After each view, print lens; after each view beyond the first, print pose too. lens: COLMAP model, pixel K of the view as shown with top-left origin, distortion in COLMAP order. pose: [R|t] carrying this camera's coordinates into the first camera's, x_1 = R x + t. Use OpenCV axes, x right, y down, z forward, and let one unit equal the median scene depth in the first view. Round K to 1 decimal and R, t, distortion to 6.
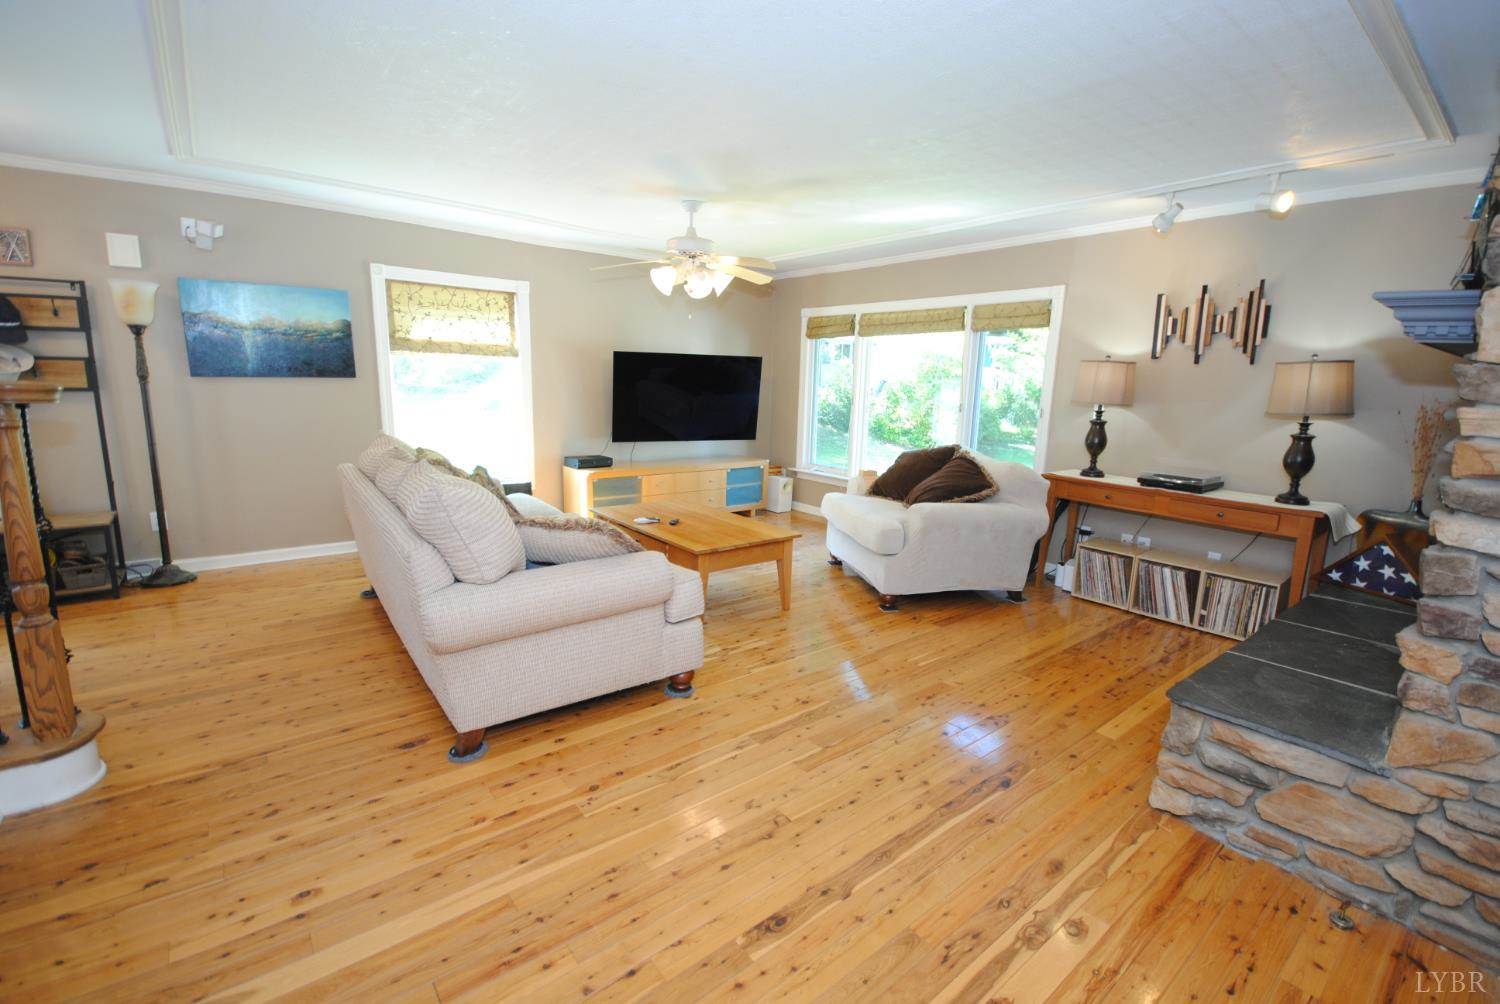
lens RADIAL K [[659.0, 0, 762.0], [0, 659.0, 500.5], [0, 0, 1]] dist [0.012684, -0.012889]
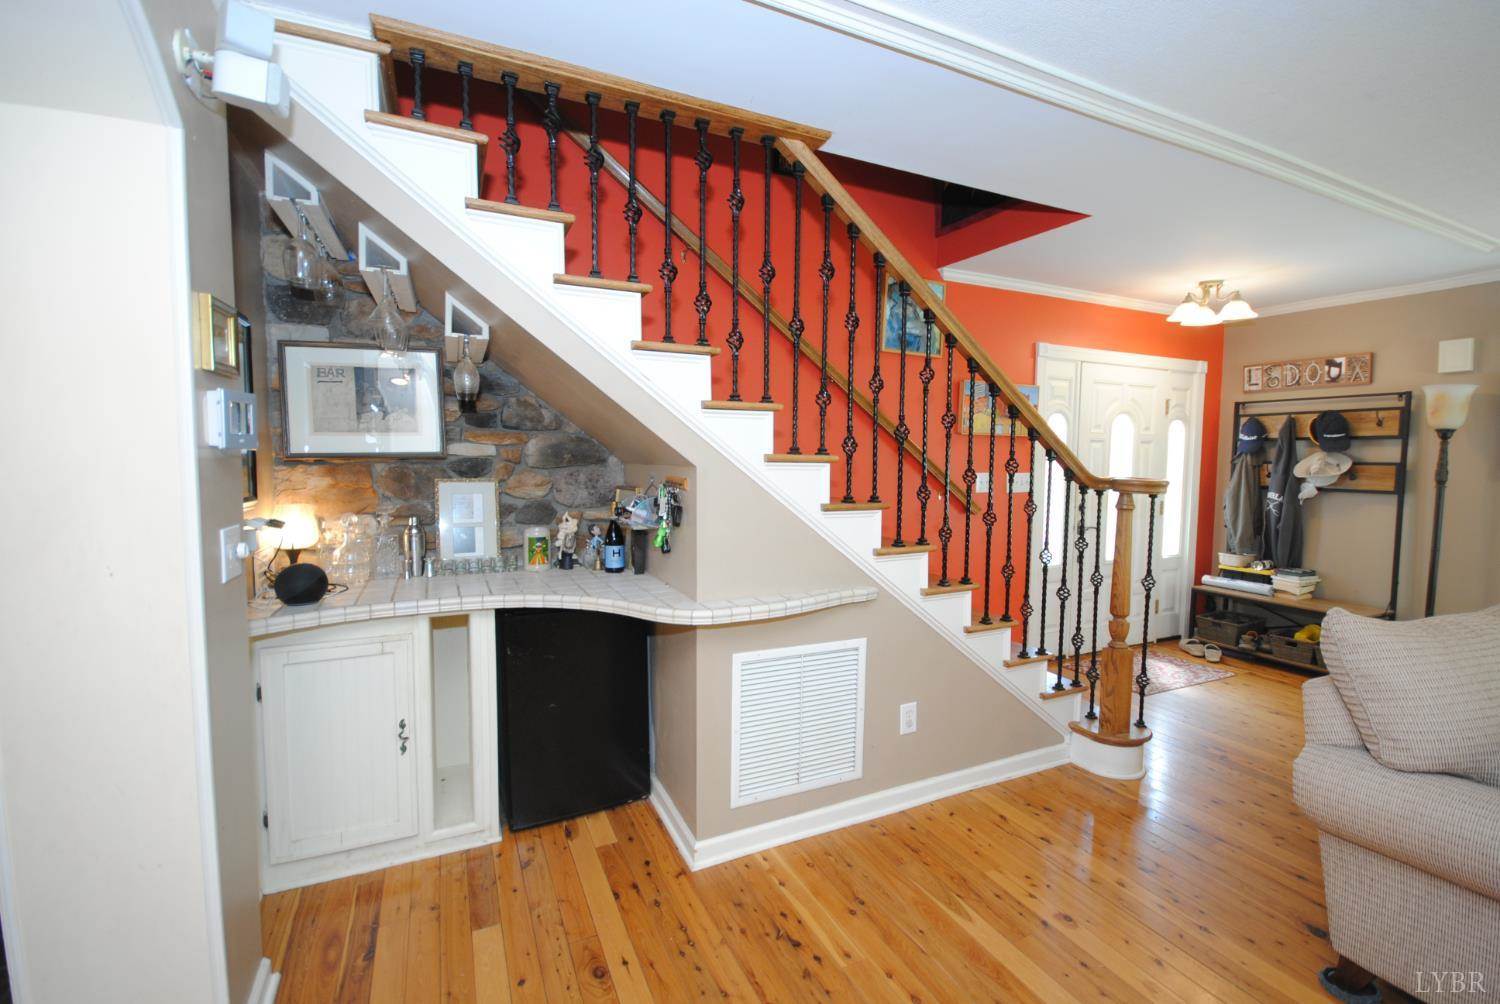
lens RADIAL K [[659.0, 0, 754.1], [0, 659.0, 494.3], [0, 0, 1]] dist [0.012684, -0.012889]
pose [[-0.236451, 0.027339, -0.971259, 0.257664], [-0.193788, 0.978194, 0.074712, -0.050552], [0.952122, 0.205884, -0.225997, 0.286619]]
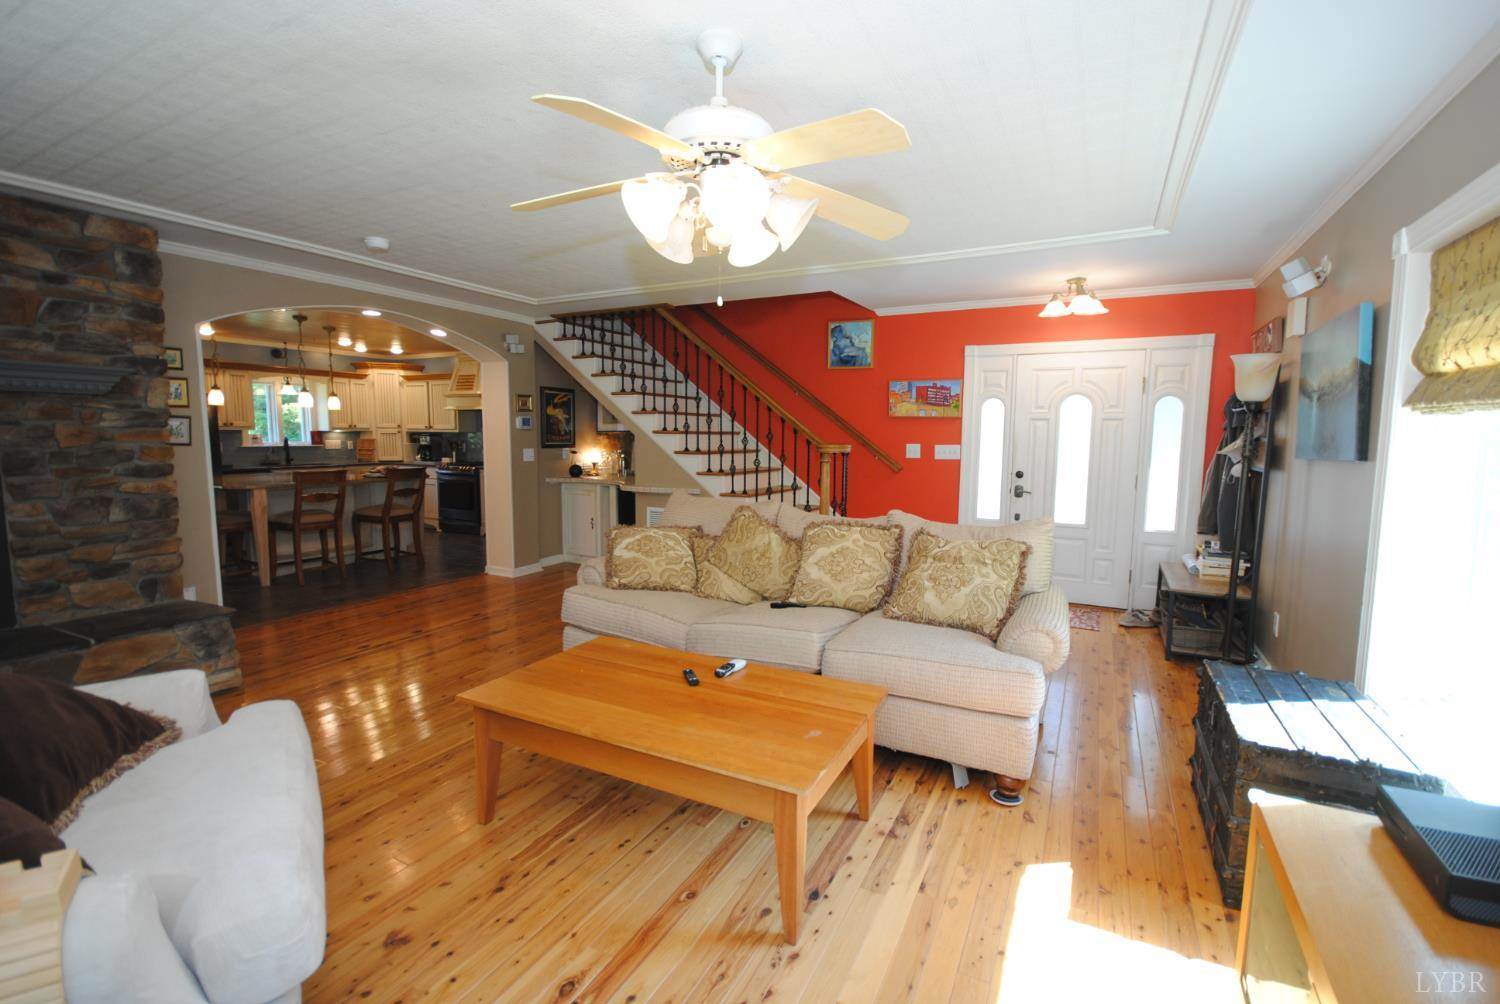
lens RADIAL K [[659.0, 0, 767.4], [0, 659.0, 500.1], [0, 0, 1]] dist [0.012684, -0.012889]
pose [[-0.914250, 0.001617, -0.405148, 0.047137], [-0.110983, 0.960742, 0.254278, -0.318788], [0.389654, 0.277438, -0.878179, 1.722635]]
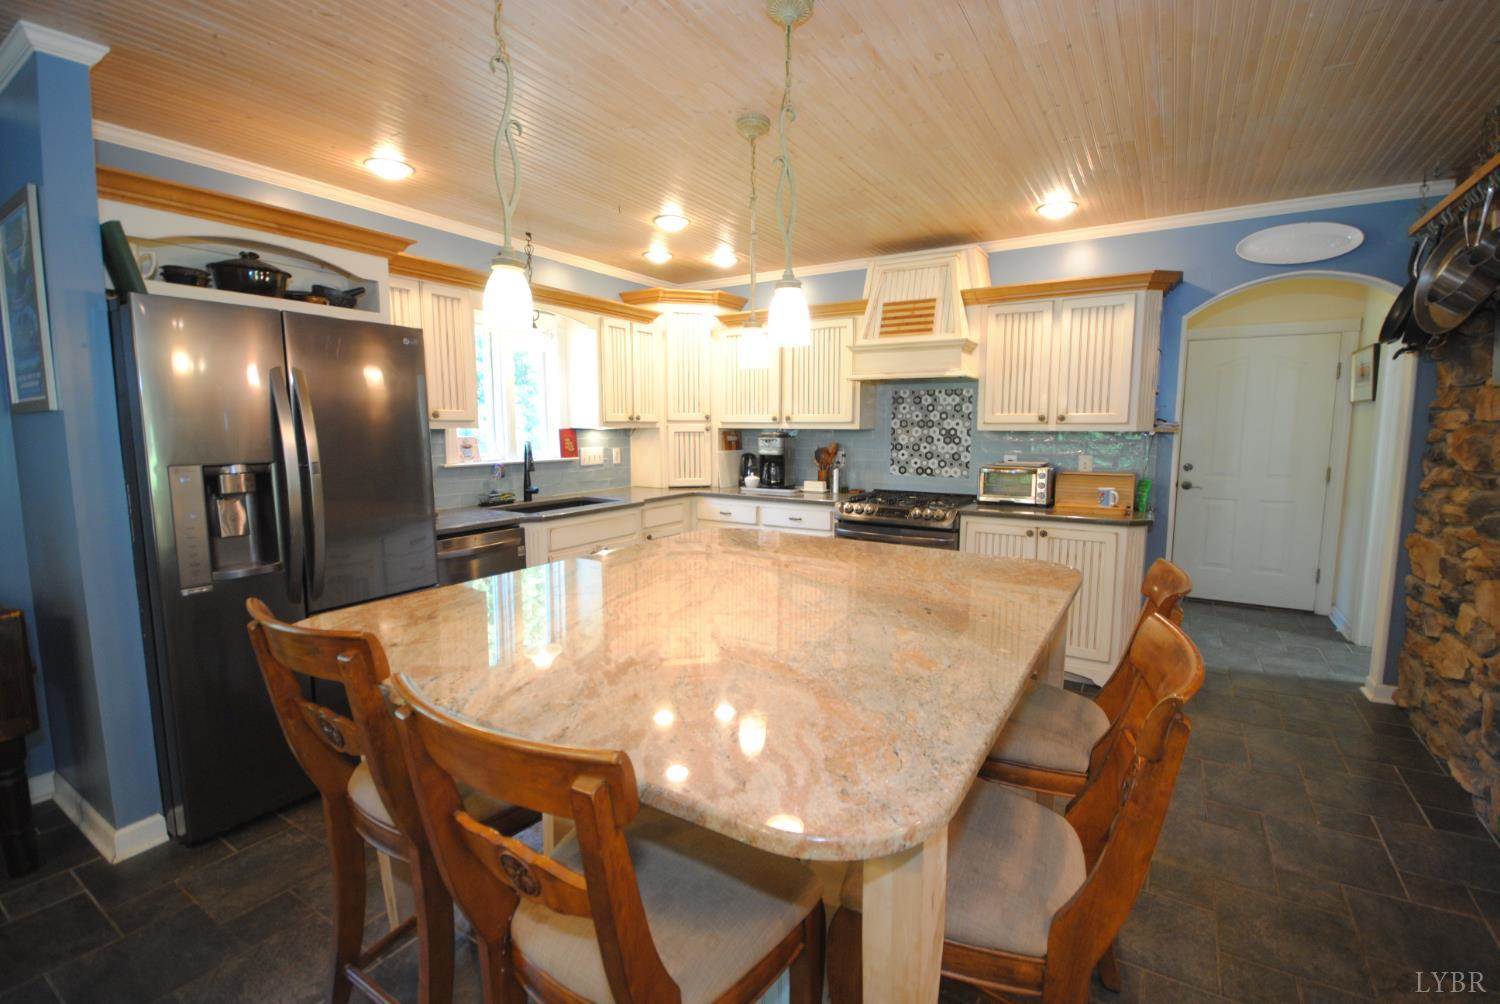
lens RADIAL K [[659.0, 0, 760.8], [0, 659.0, 501.4], [0, 0, 1]] dist [0.012684, -0.012889]
pose [[-0.945872, 0.005076, -0.324500, 0.667796], [-0.090283, 0.956294, 0.278119, 0.020466], [0.311729, 0.292362, -0.904074, 0.001479]]
